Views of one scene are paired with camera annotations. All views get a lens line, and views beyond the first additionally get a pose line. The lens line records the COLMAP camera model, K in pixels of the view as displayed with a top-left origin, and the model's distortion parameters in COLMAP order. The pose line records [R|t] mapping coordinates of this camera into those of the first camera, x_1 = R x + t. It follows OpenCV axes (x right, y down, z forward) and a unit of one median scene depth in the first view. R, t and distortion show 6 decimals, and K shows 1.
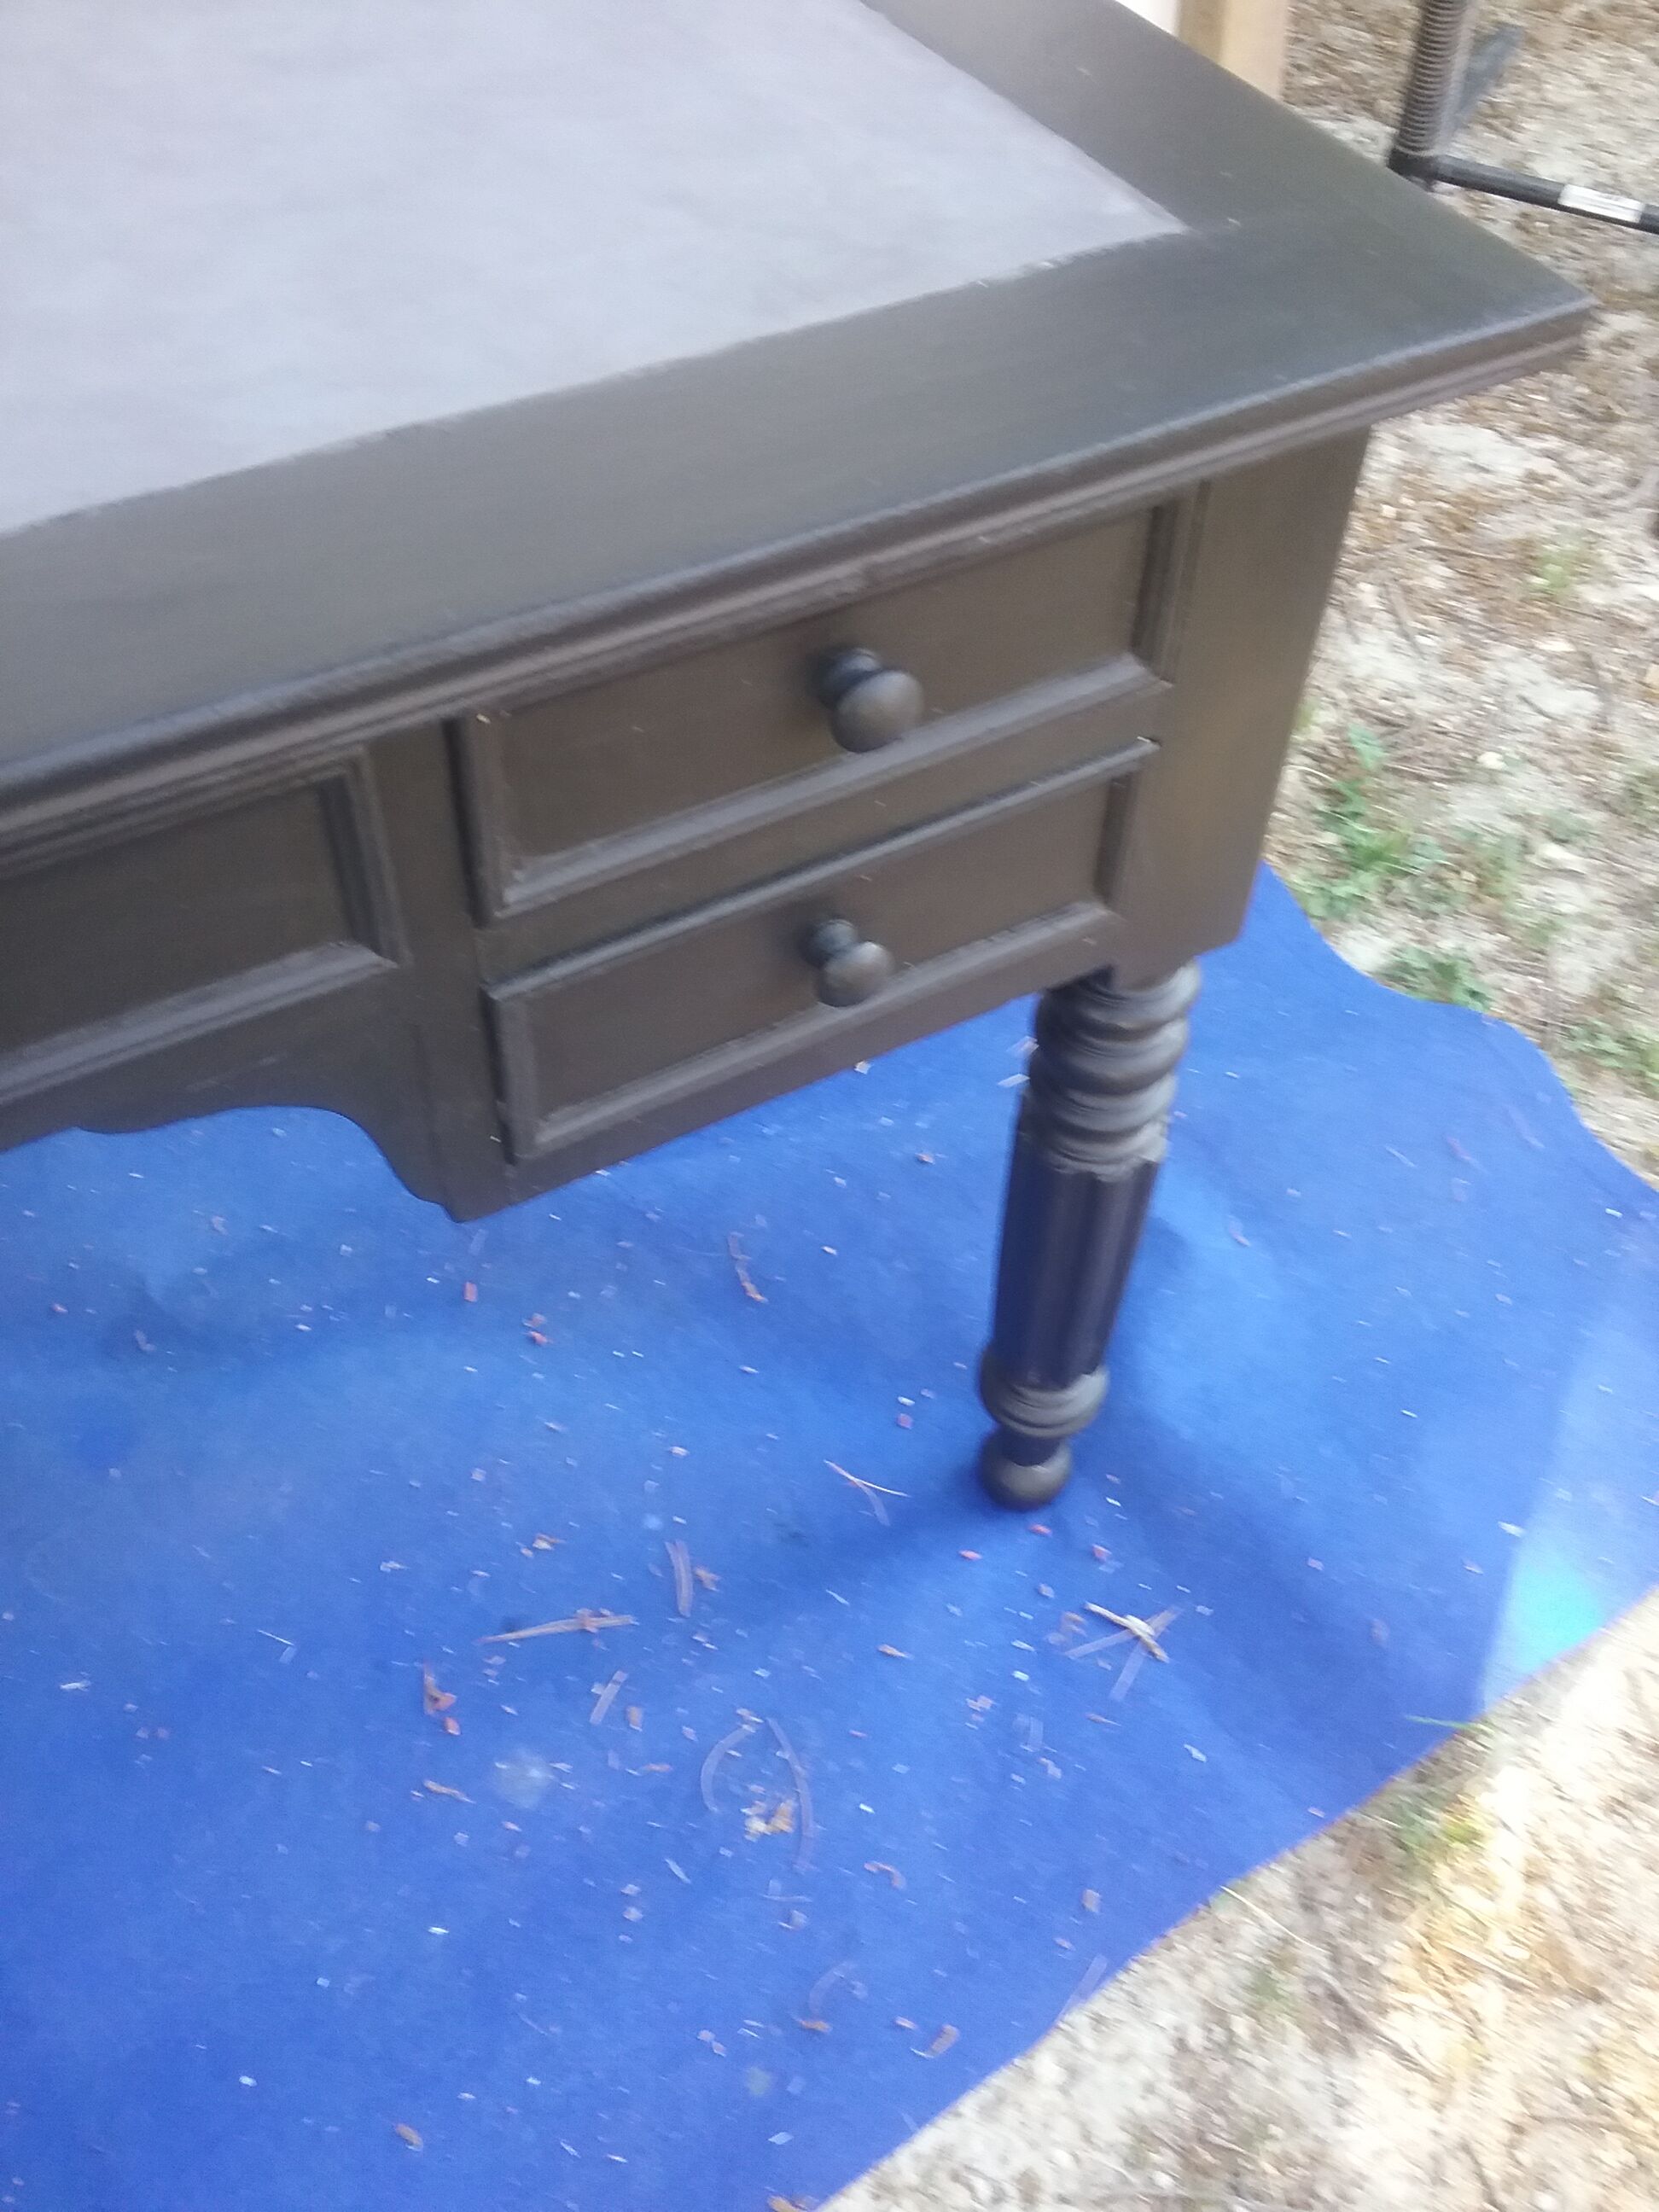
lens RADIAL K [[2083.6, 0, 835.8], [0, 2083.6, 1121.0], [0, 0, 1]] dist [0.092139, -0.214800]
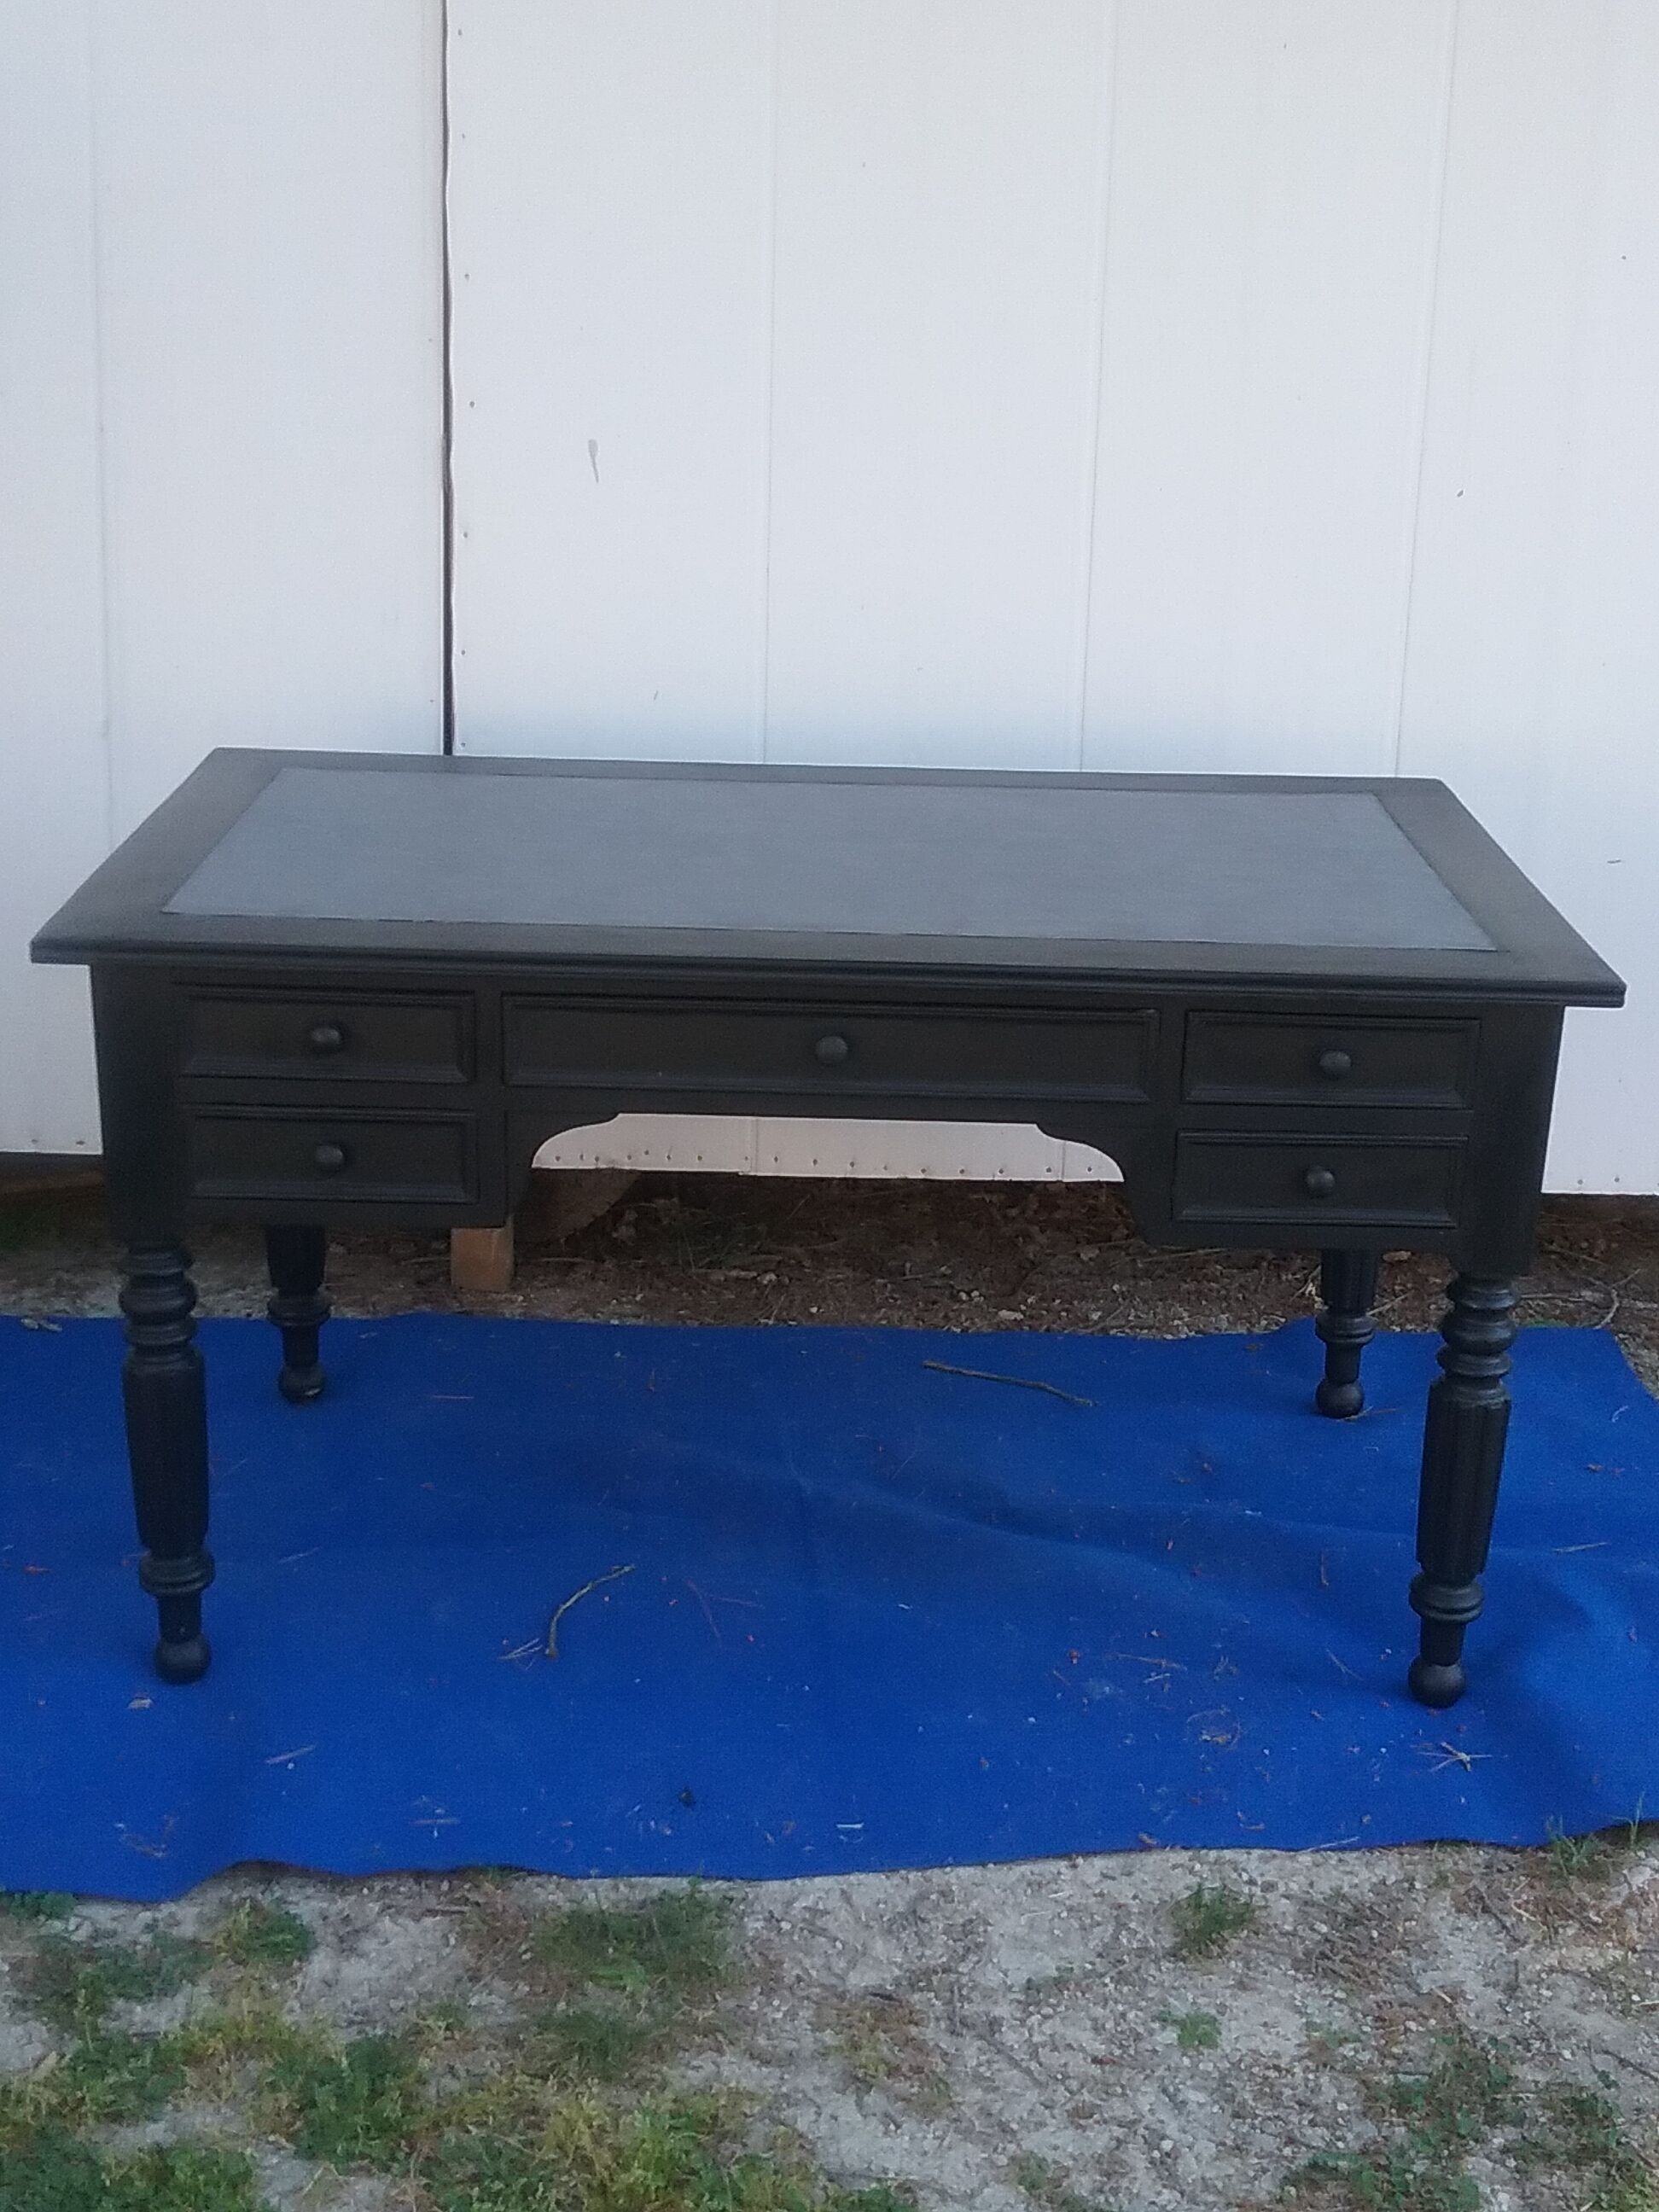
lens RADIAL K [[2919.0, 0, 829.5], [0, 2919.0, 1106.0], [0, 0, 1]] dist [0.116801, -0.308725]
pose [[0.864025, 0.162800, -0.476399, 0.827749], [-0.381826, 0.828649, -0.409328, 1.078336], [0.328130, 0.535571, 0.778135, -1.423387]]
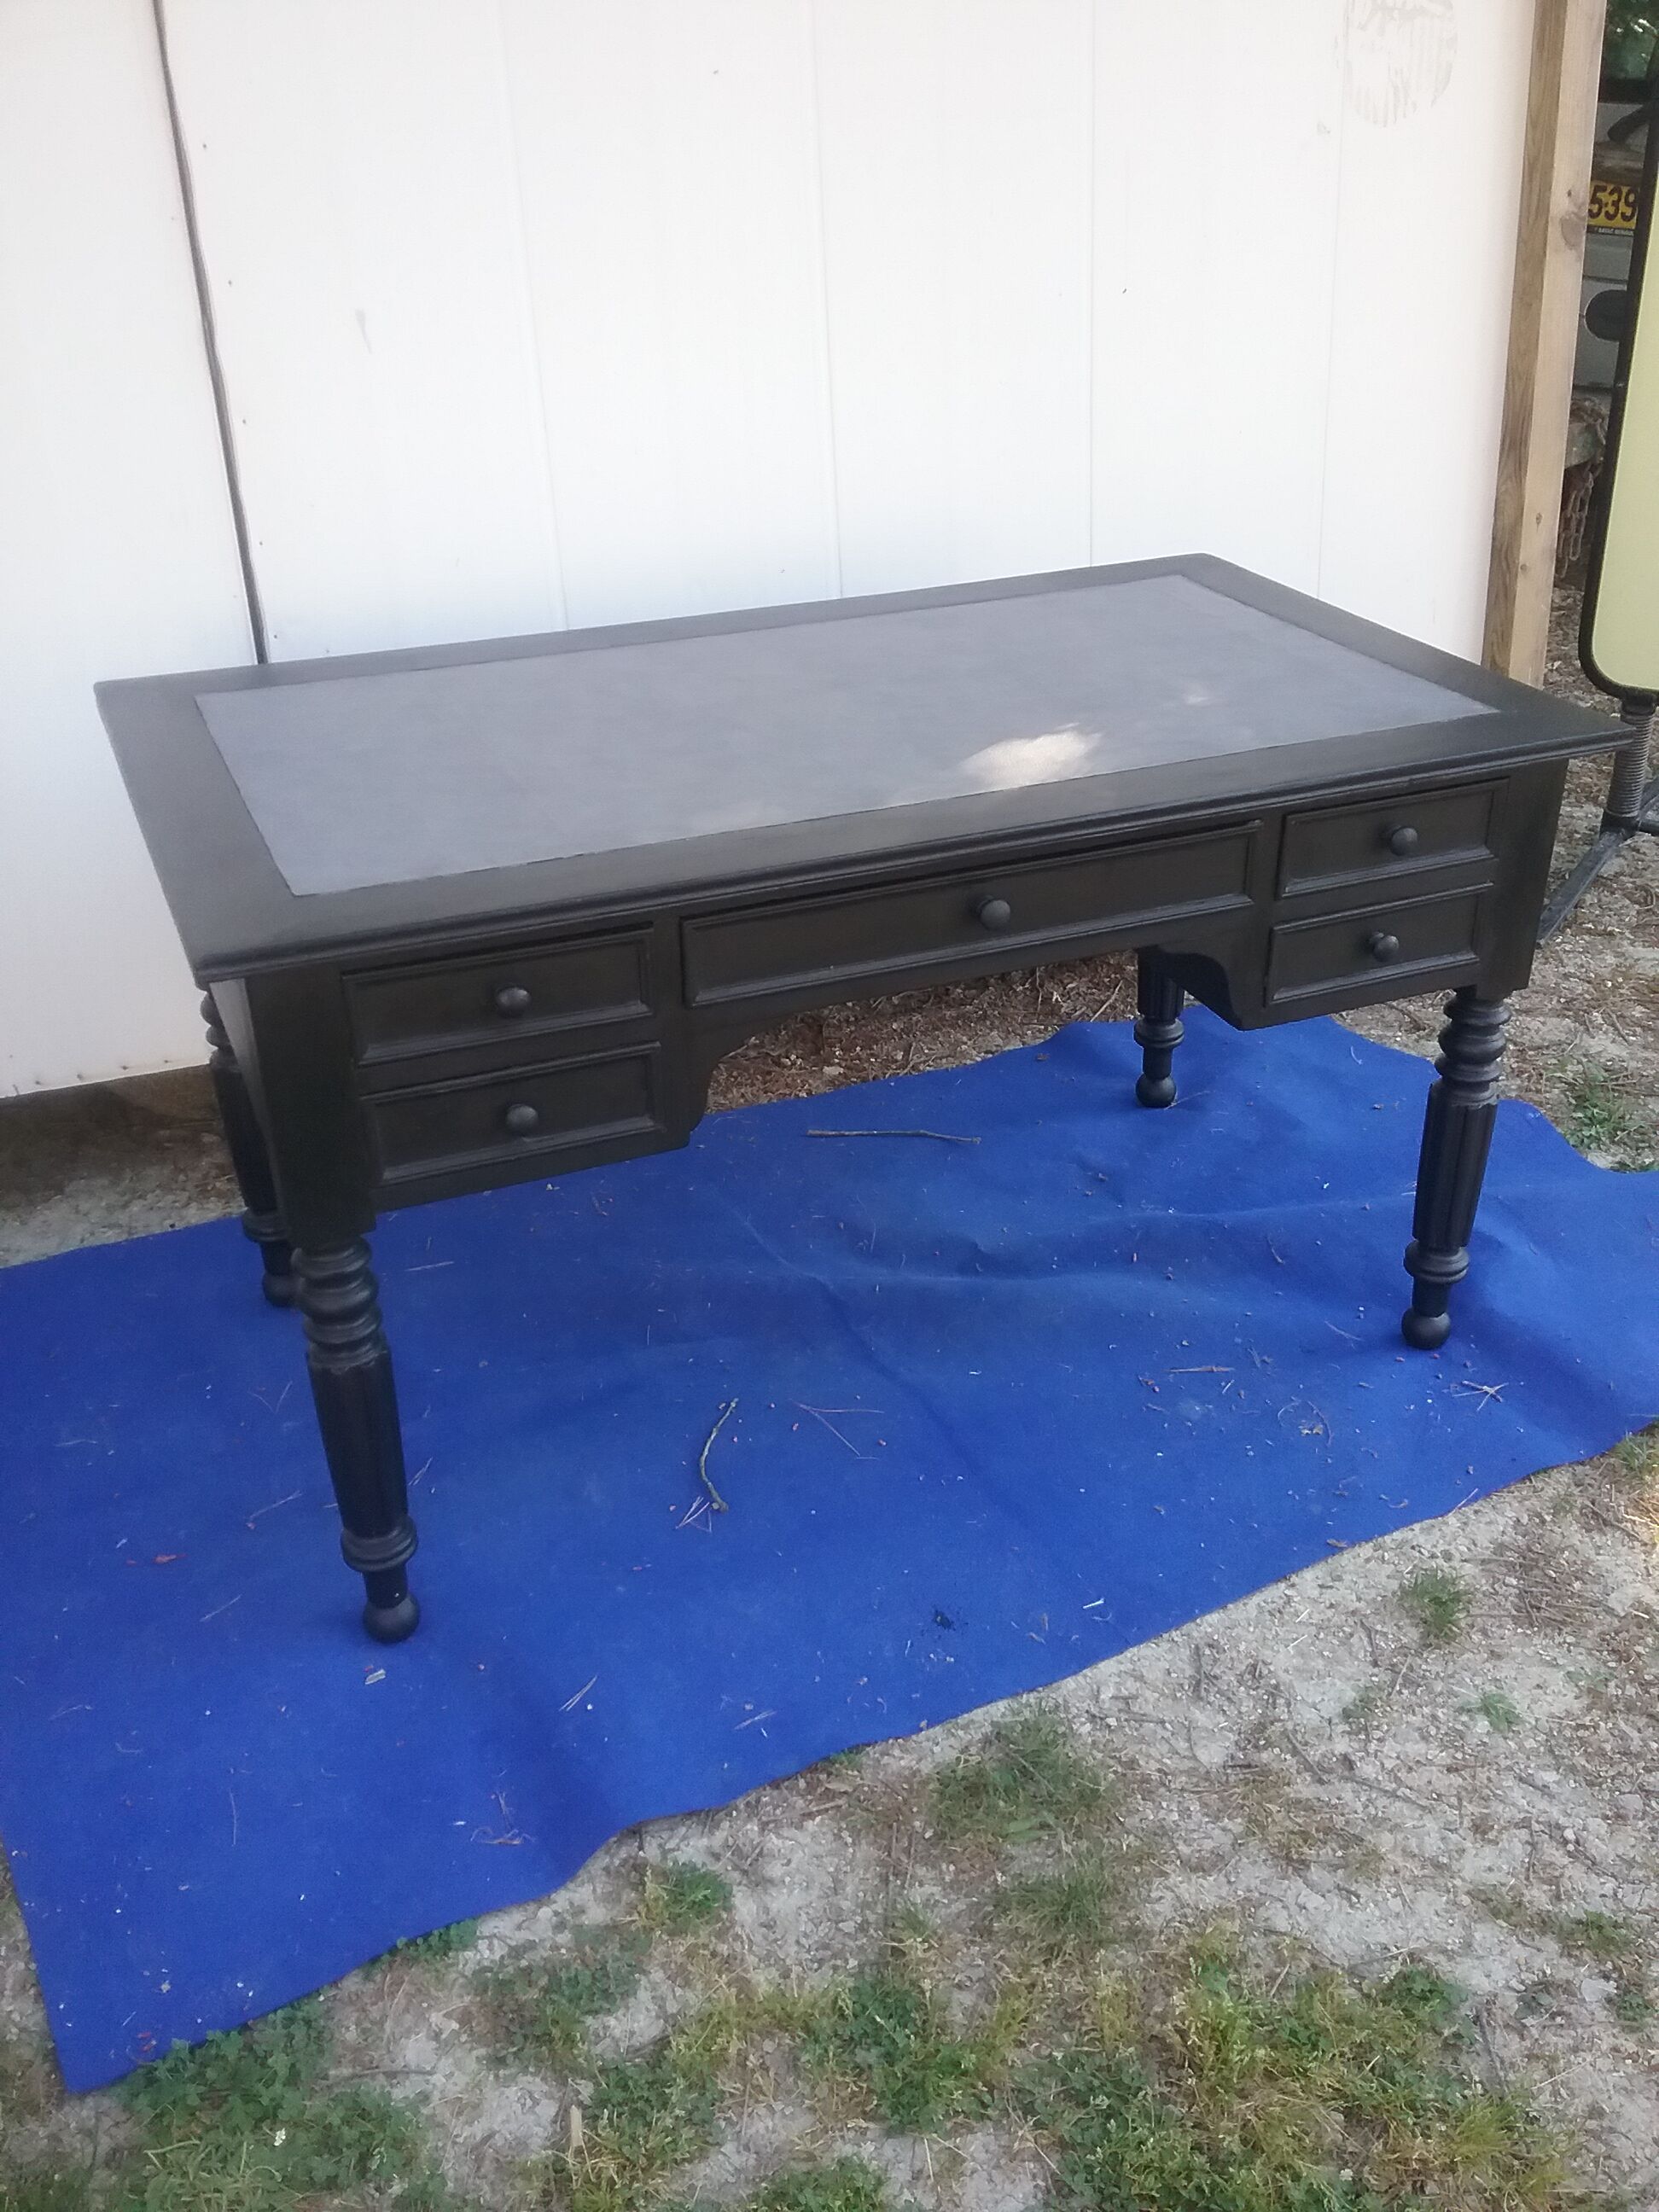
lens RADIAL K [[2083.6, 0, 835.8], [0, 2083.6, 1121.0], [0, 0, 1]] dist [0.092139, -0.214800]
pose [[0.990649, 0.031453, -0.132763, -0.242121], [-0.075691, 0.936291, -0.342972, 0.823810], [0.113517, 0.349814, 0.929916, -1.155660]]
